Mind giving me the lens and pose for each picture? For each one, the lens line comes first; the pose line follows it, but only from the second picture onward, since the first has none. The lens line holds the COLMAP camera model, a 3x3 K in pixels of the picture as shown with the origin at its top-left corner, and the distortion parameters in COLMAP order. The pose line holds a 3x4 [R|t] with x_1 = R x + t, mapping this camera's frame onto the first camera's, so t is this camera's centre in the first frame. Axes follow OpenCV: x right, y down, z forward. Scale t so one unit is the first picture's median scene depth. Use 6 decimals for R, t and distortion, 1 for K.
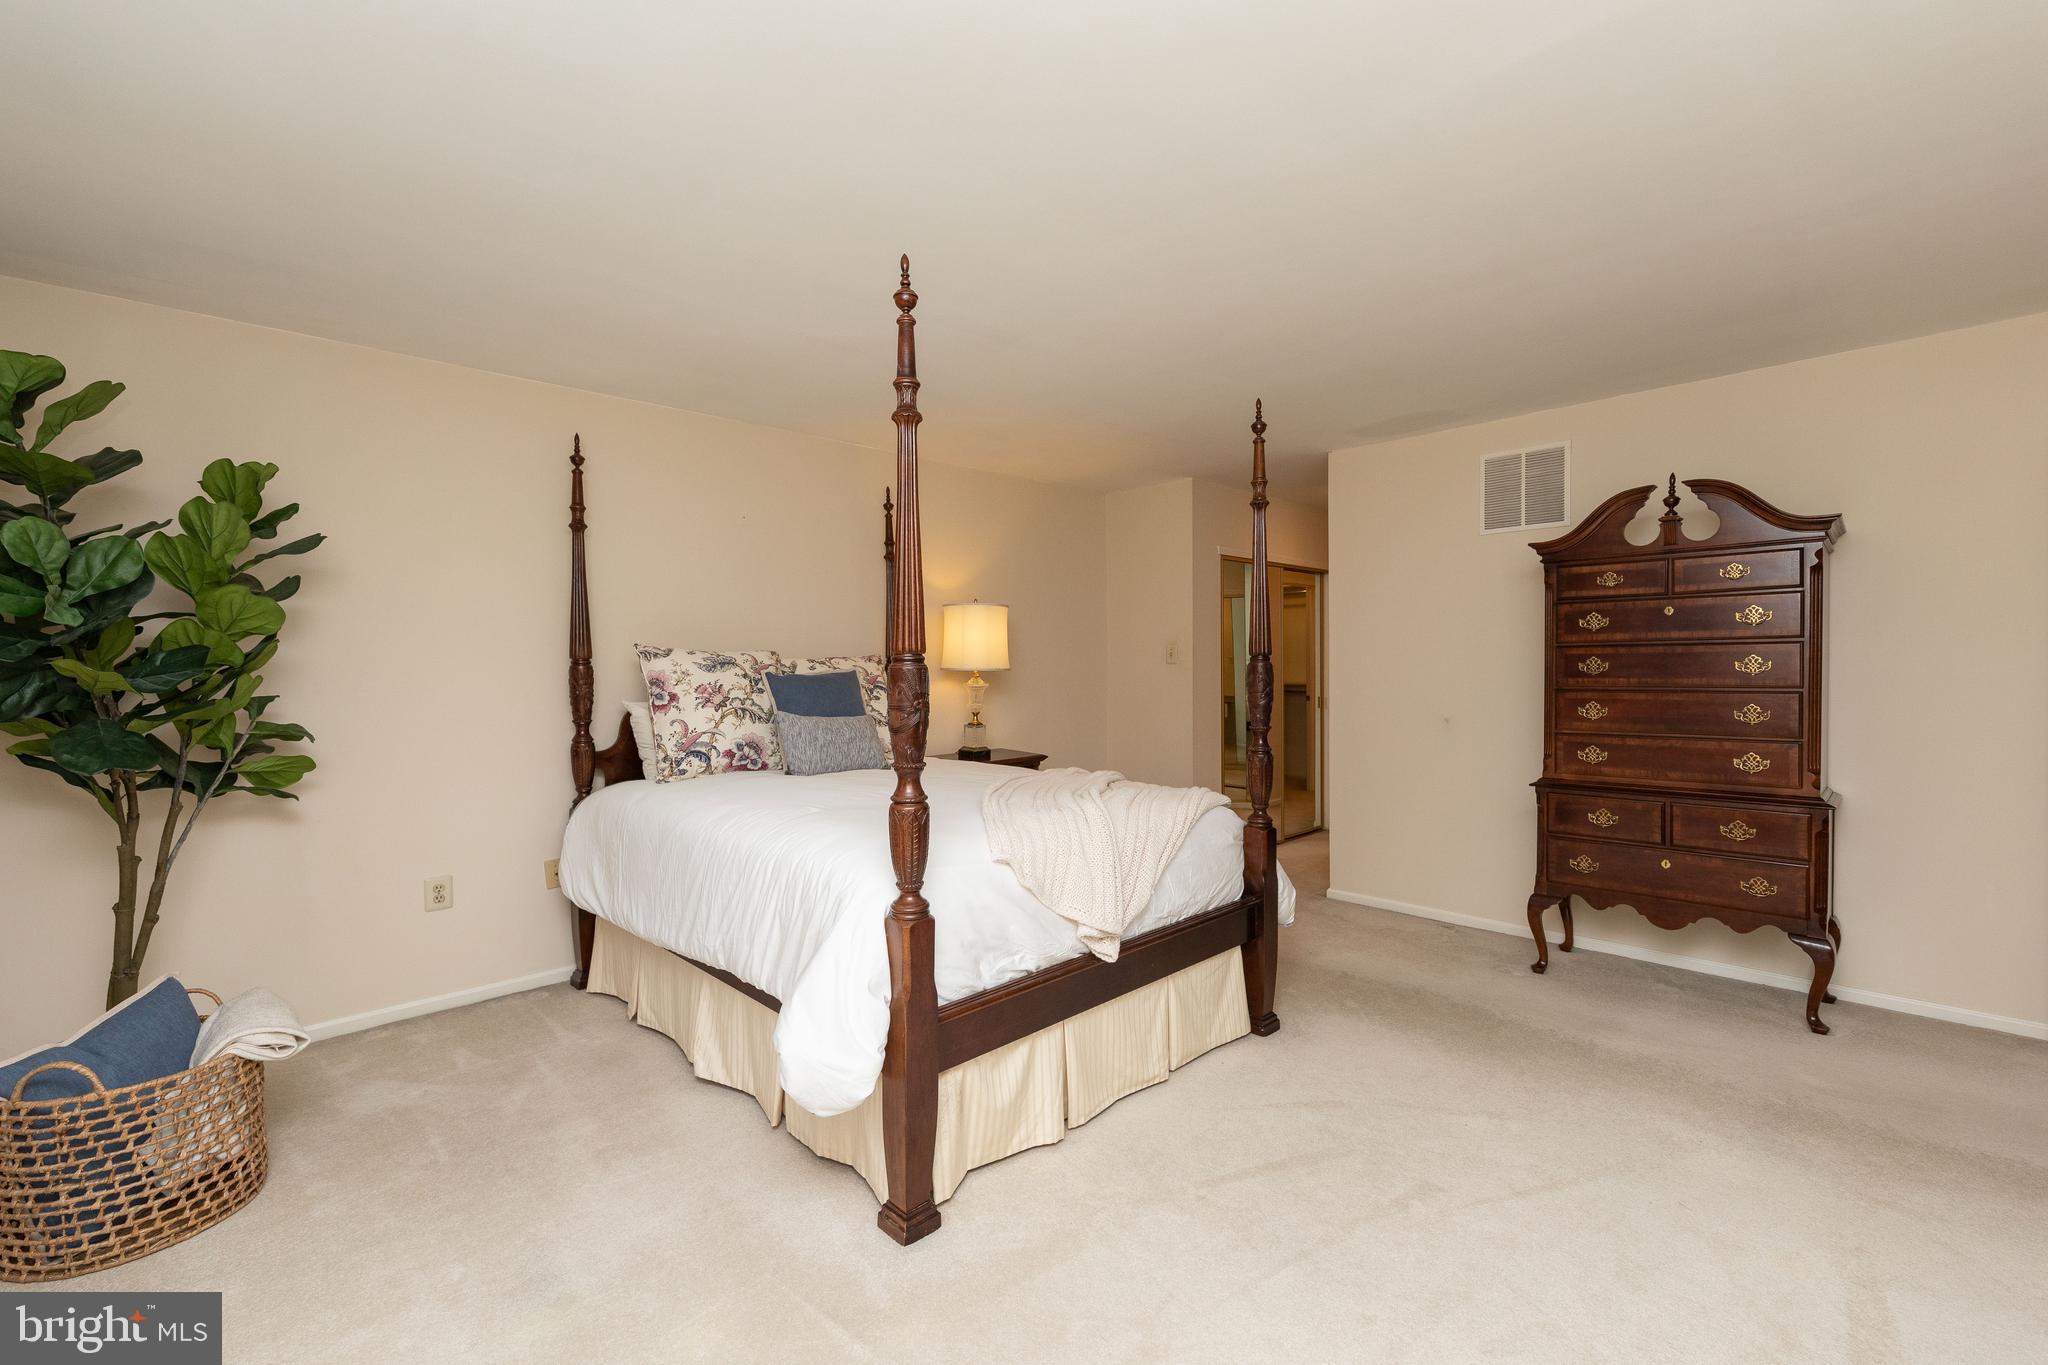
lens RADIAL K [[873.4, 0, 1036.9], [0, 873.4, 676.8], [0, 0, 1]] dist [0.001539, 0.000090]
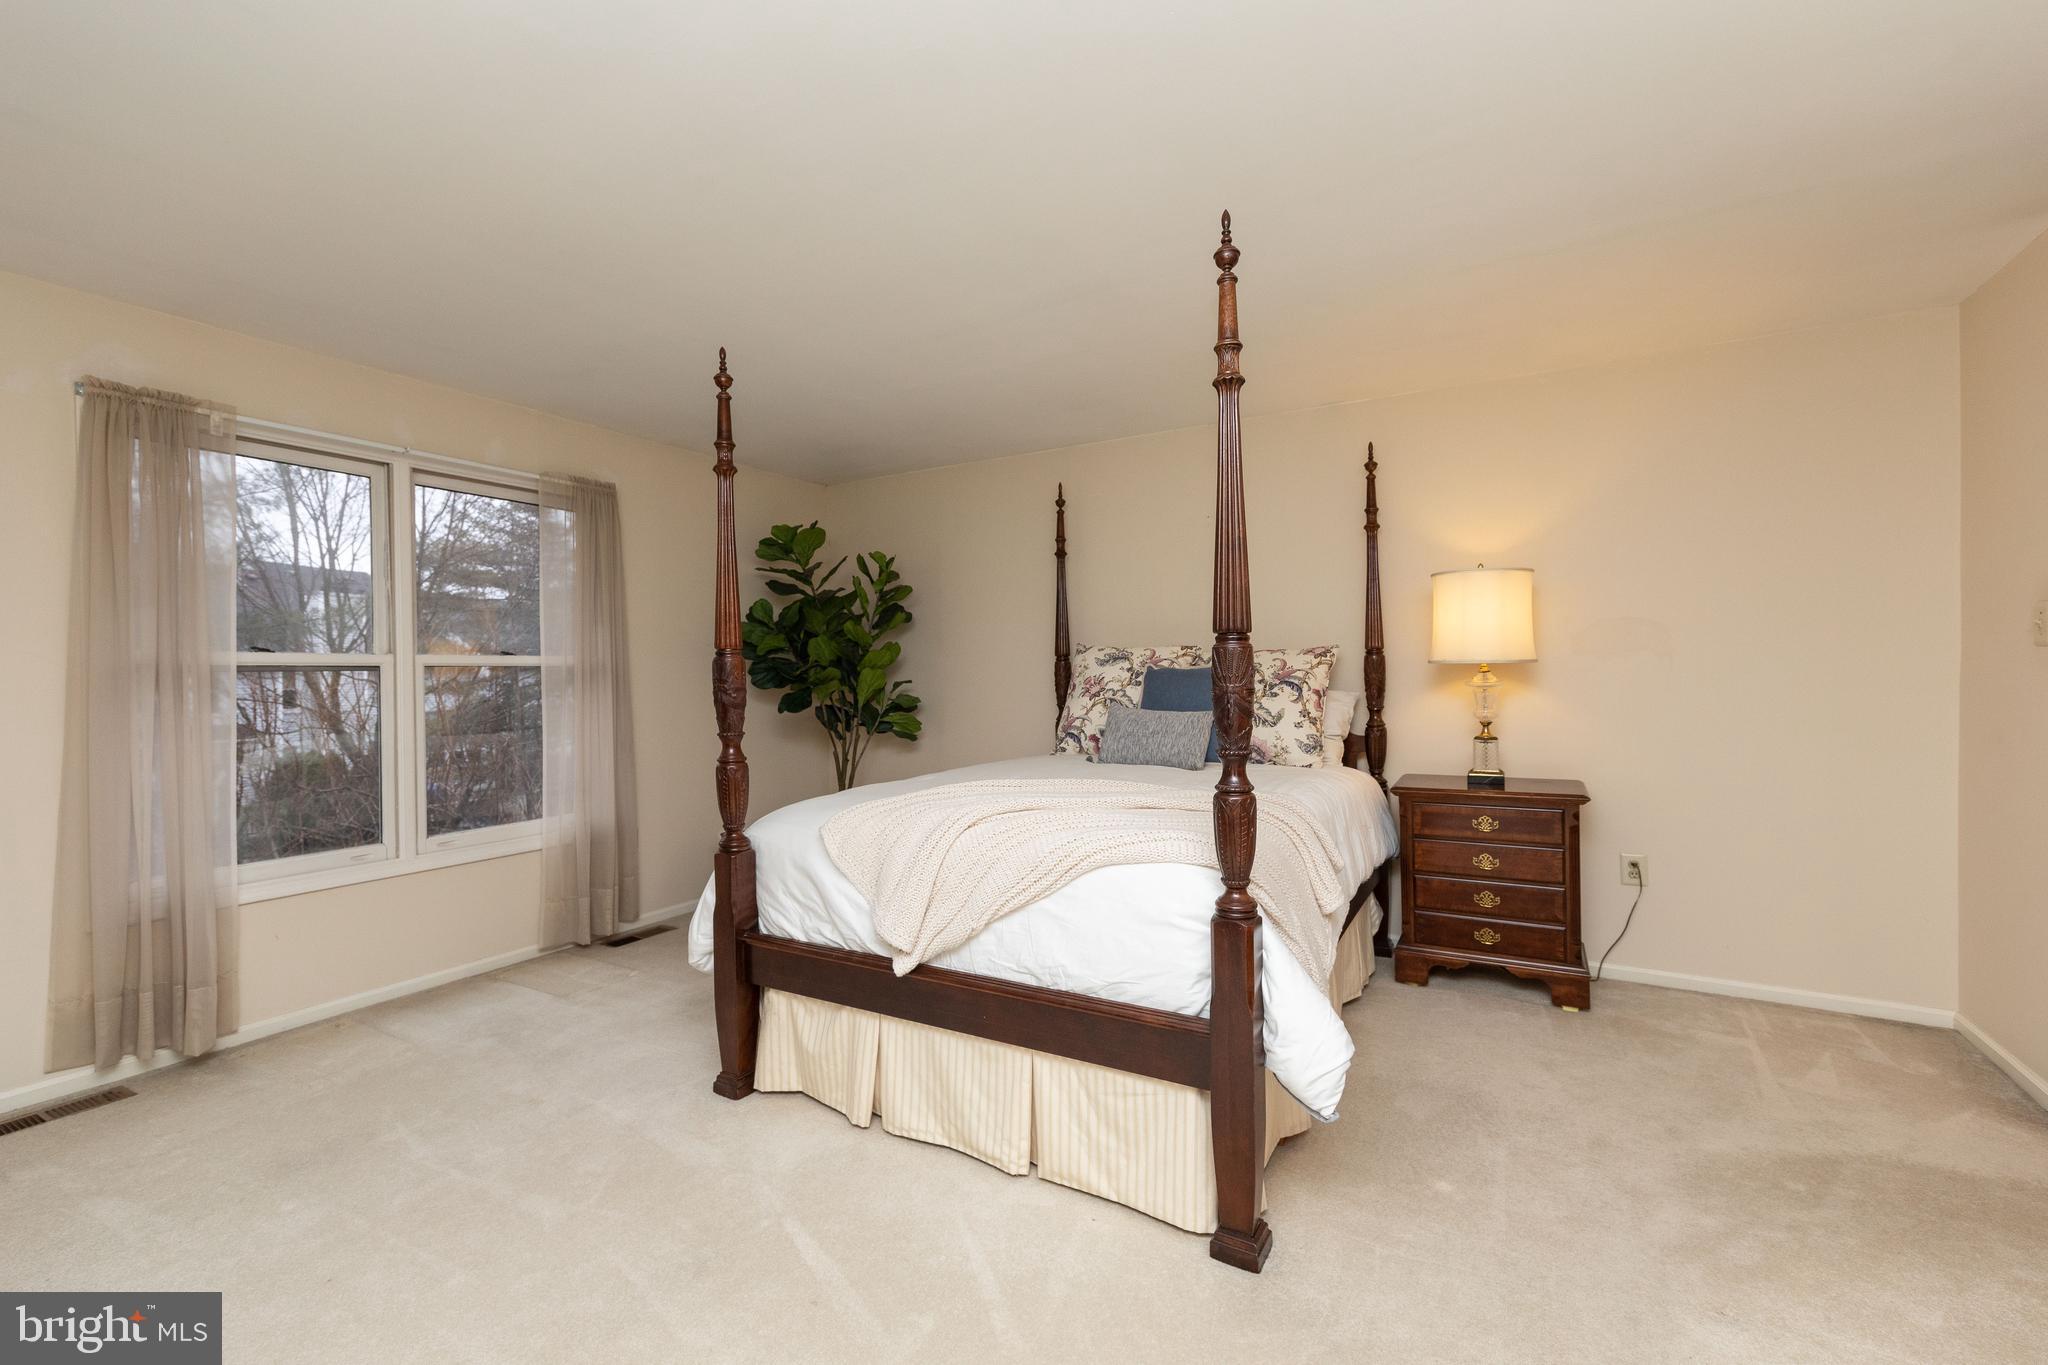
lens RADIAL K [[873.4, 0, 1036.9], [0, 873.4, 676.8], [0, 0, 1]] dist [0.001539, 0.000090]
pose [[0.274543, 0.007641, -0.961545, 0.721674], [-0.006054, 0.999962, 0.006218, 0.002279], [0.961556, 0.004114, 0.274579, 0.628729]]
